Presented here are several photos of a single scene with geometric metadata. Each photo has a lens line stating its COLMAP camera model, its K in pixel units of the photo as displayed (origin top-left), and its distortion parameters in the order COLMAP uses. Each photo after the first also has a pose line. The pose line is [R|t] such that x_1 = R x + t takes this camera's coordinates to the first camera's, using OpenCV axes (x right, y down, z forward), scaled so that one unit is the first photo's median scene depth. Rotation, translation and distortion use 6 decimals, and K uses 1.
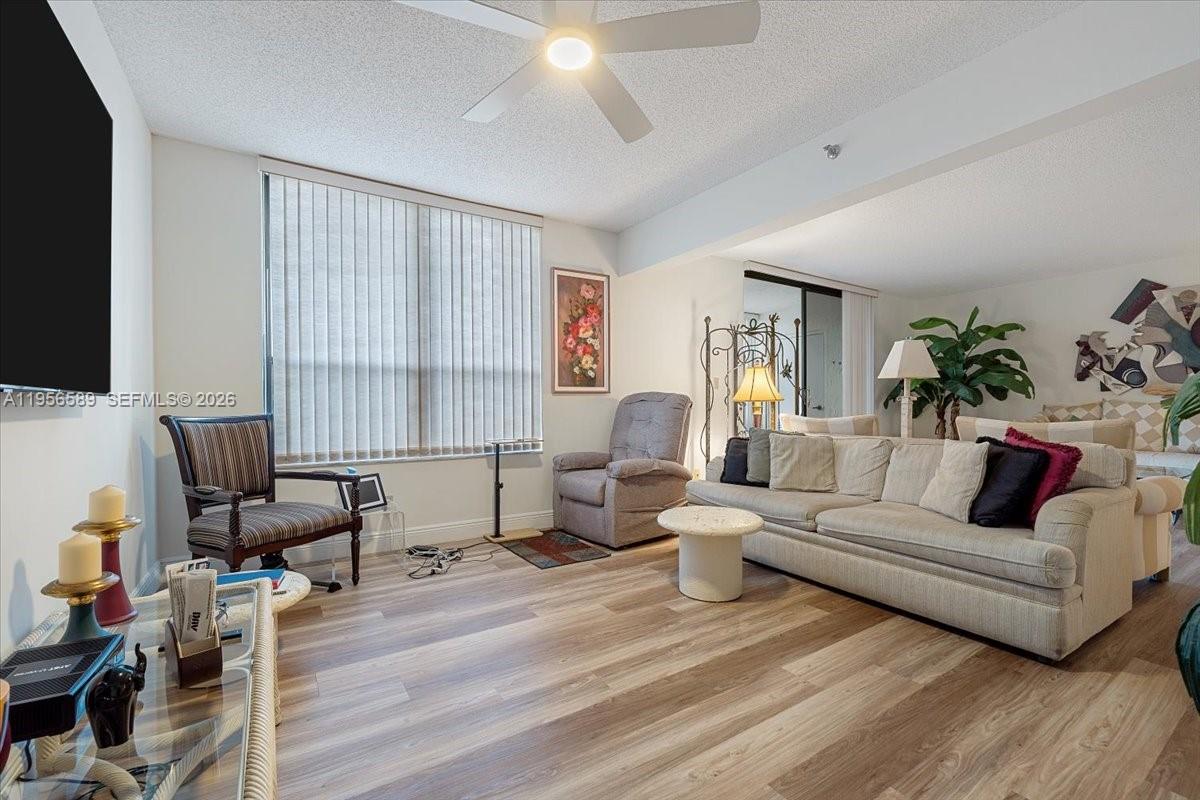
lens RADIAL K [[511.6, 0, 601.5], [0, 511.6, 412.4], [0, 0, 1]] dist [-0.001029, -0.000202]
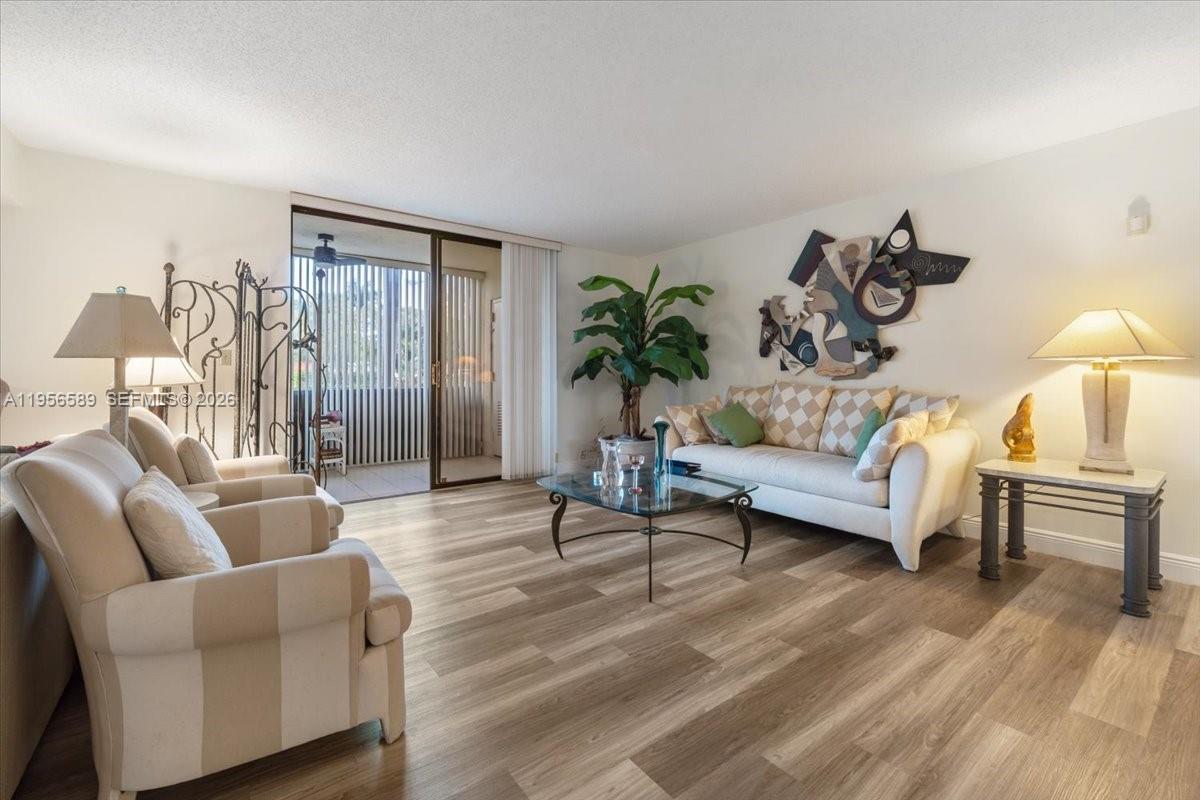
lens RADIAL K [[507.5, 0, 602.3], [0, 507.5, 376.5], [0, 0, 1]] dist [-0.010125, -0.000051]
pose [[0.997191, 0.005632, 0.074684, 0.673523], [-0.004824, 0.999928, -0.010995, -0.022917], [-0.074740, 0.010604, 0.997147, 0.240495]]
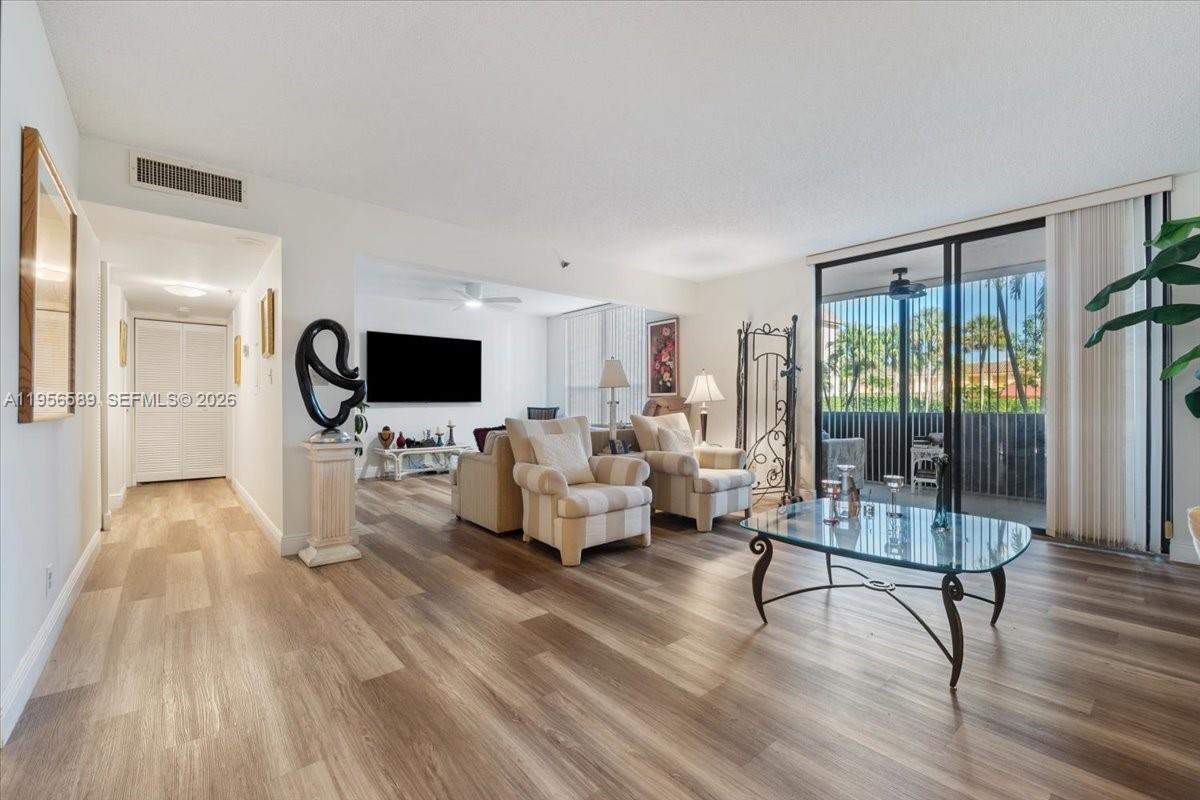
lens RADIAL K [[496.0, 0, 600.0], [0, 496.0, 400.0], [0, 0, 1]] dist [-0.001416, -0.000125]
pose [[0.133416, -0.000166, -0.991060, 1.118155], [-0.015092, 0.999884, -0.002199, -0.017255], [0.990945, 0.015250, 0.133398, 0.468189]]
